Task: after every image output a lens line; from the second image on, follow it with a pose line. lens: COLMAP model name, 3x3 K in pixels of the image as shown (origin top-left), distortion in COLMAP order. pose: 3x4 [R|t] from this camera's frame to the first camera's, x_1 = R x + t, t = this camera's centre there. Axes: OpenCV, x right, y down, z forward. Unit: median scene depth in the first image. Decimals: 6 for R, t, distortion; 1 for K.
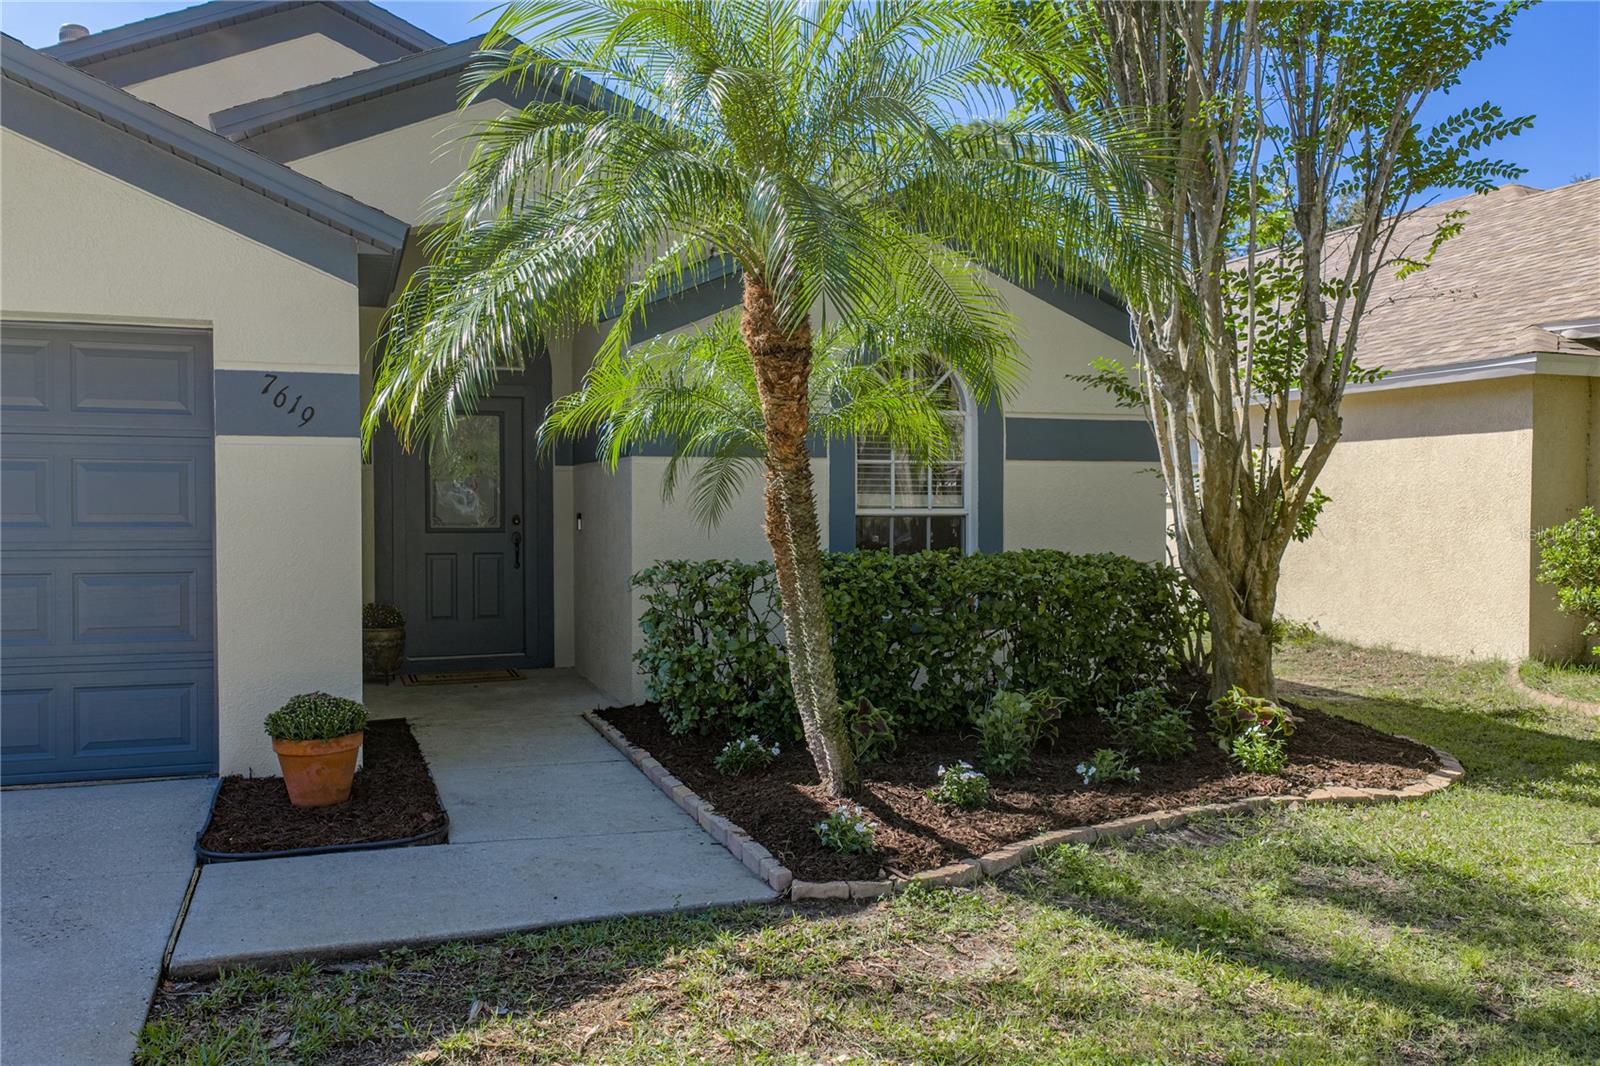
lens RADIAL K [[1329.4, 0, 796.4], [0, 1329.4, 539.2], [0, 0, 1]] dist [0.034507, -0.012107]
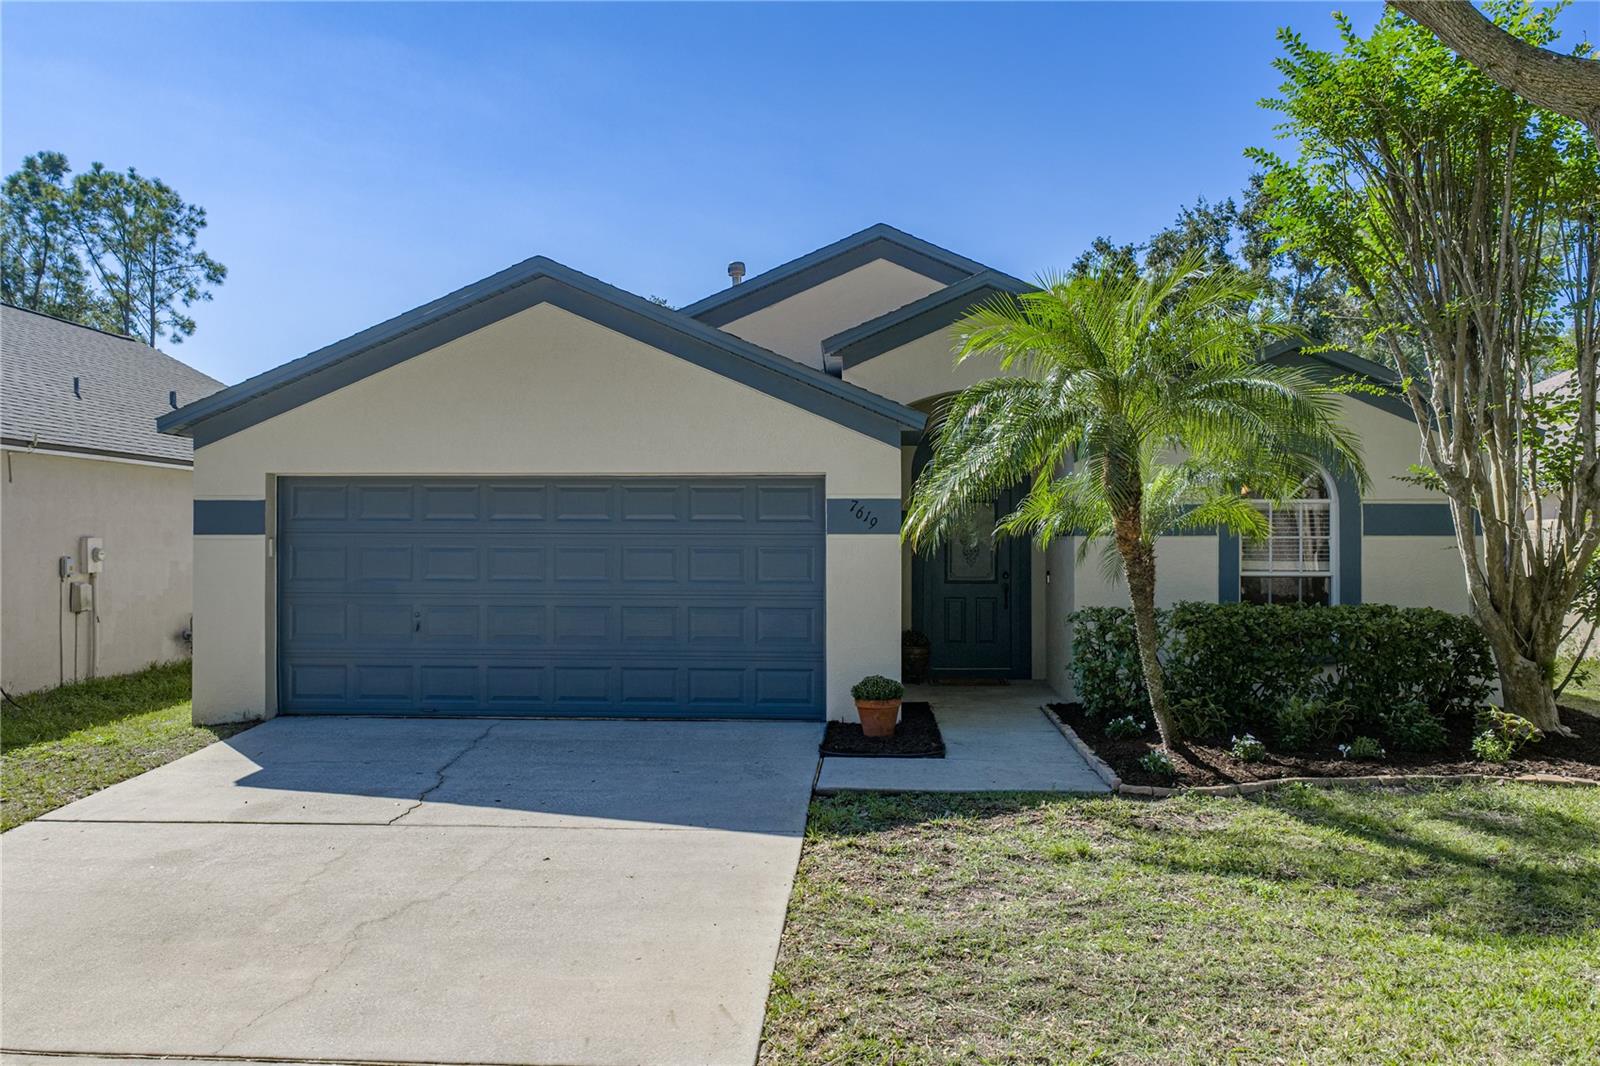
lens RADIAL K [[1329.4, 0, 796.4], [0, 1329.4, 539.2], [0, 0, 1]] dist [0.034507, -0.012107]
pose [[0.921028, 0.000225, -0.389496, 0.224432], [-0.011083, 0.999610, -0.025630, -0.021887], [0.389338, 0.027922, 0.920672, -0.655828]]
